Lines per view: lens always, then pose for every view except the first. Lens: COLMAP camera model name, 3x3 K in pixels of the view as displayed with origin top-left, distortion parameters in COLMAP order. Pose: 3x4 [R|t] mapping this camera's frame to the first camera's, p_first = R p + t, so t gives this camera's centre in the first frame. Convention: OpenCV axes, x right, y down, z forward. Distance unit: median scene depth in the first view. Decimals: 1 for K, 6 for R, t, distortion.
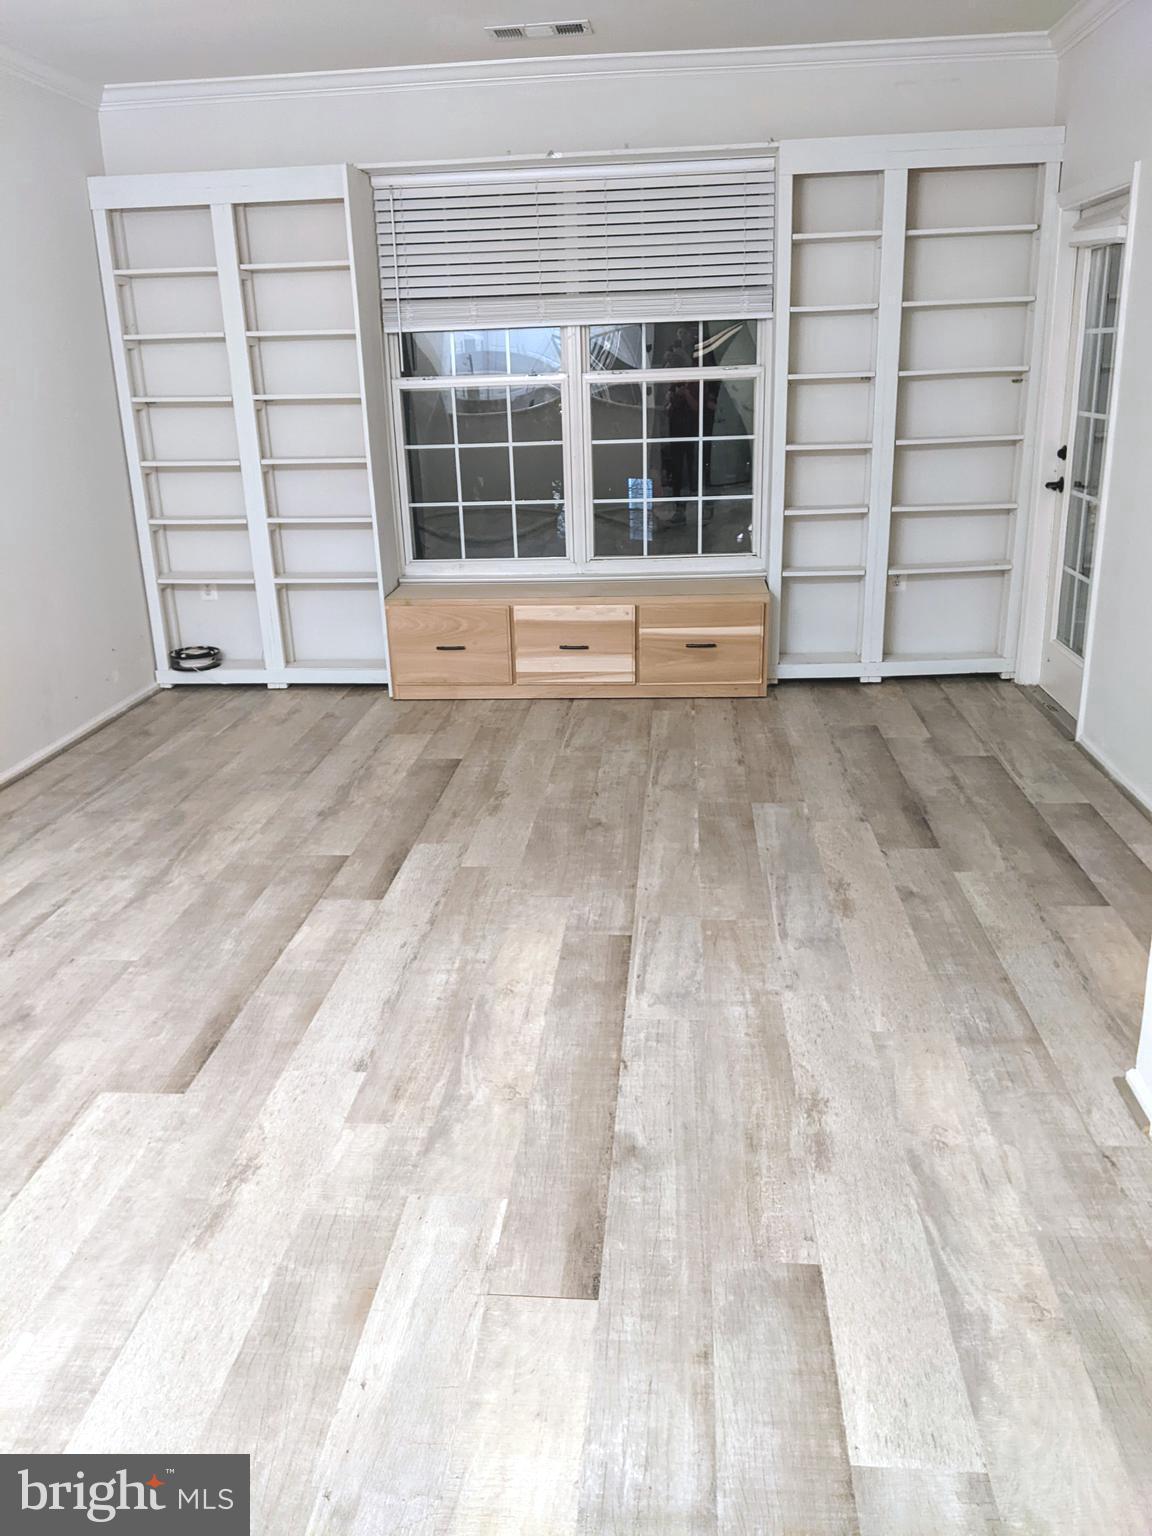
lens RADIAL K [[1200.6, 0, 576.0], [0, 1200.6, 768.0], [0, 0, 1]] dist [0.038419, -0.139763]
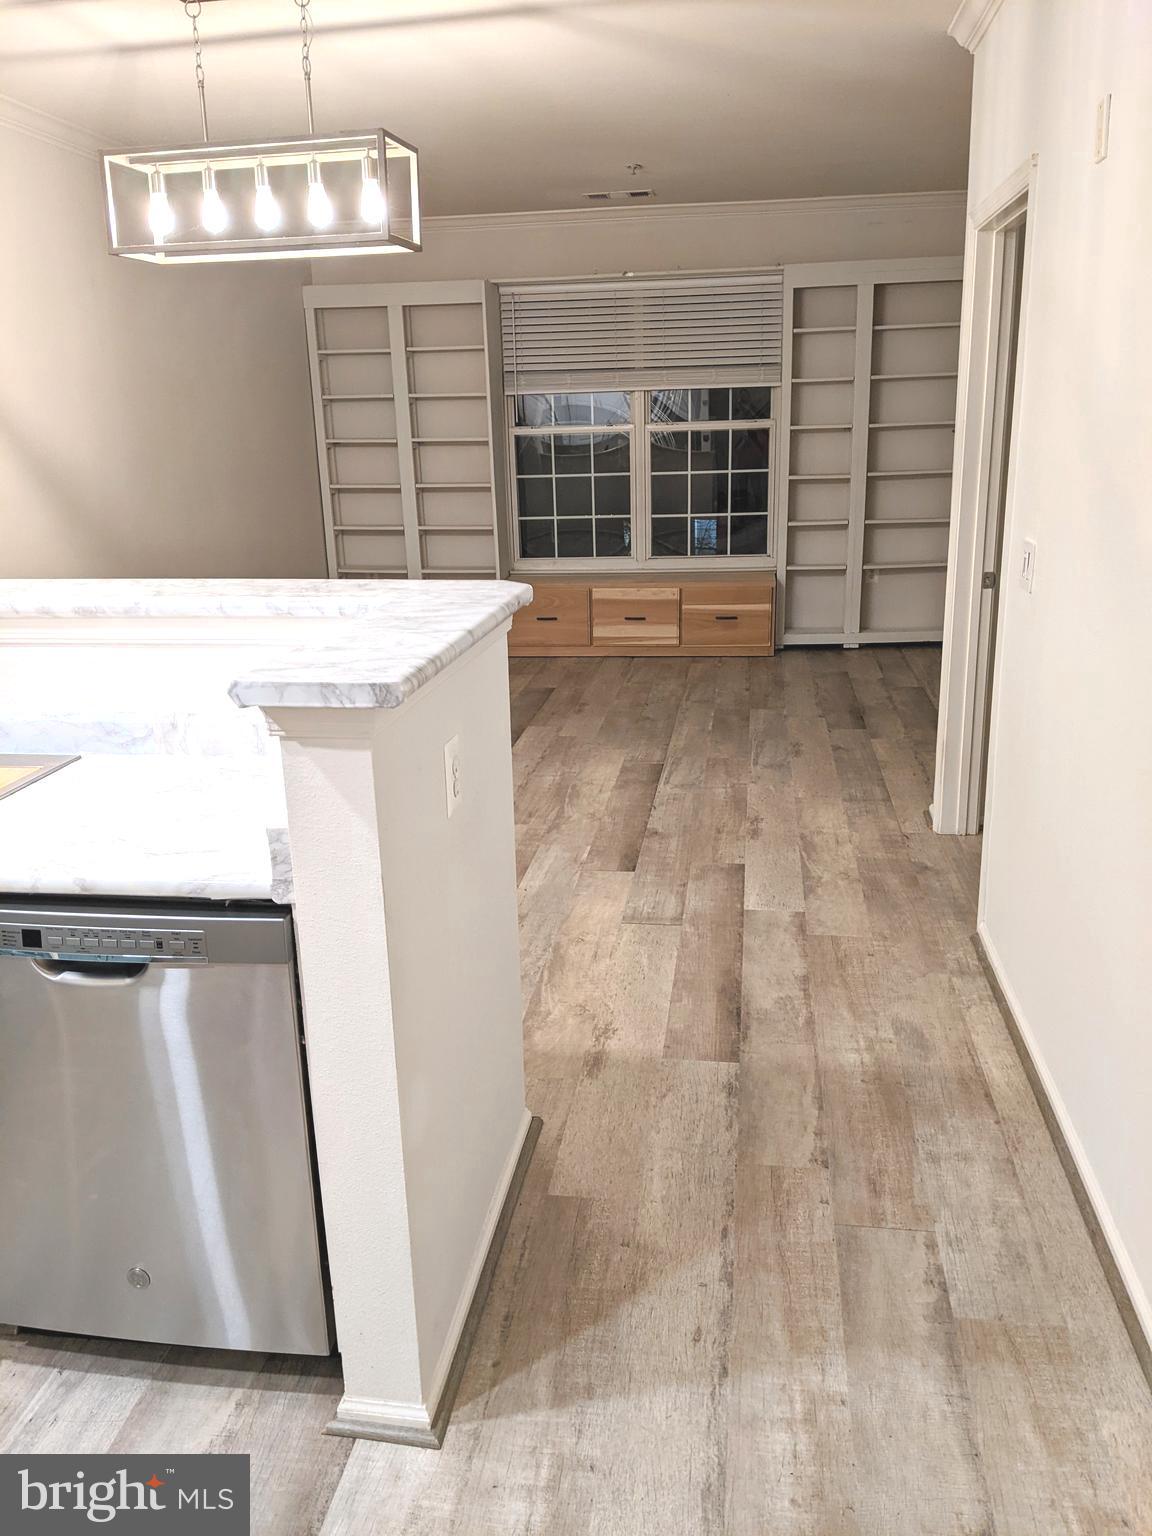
lens RADIAL K [[1201.8, 0, 576.0], [0, 1201.8, 768.0], [0, 0, 1]] dist [0.076179, -0.286593]
pose [[0.998284, 0.019852, -0.055099, 0.011020], [-0.021809, 0.999144, -0.035139, 0.133539], [0.054354, 0.036280, 0.997862, -0.426380]]
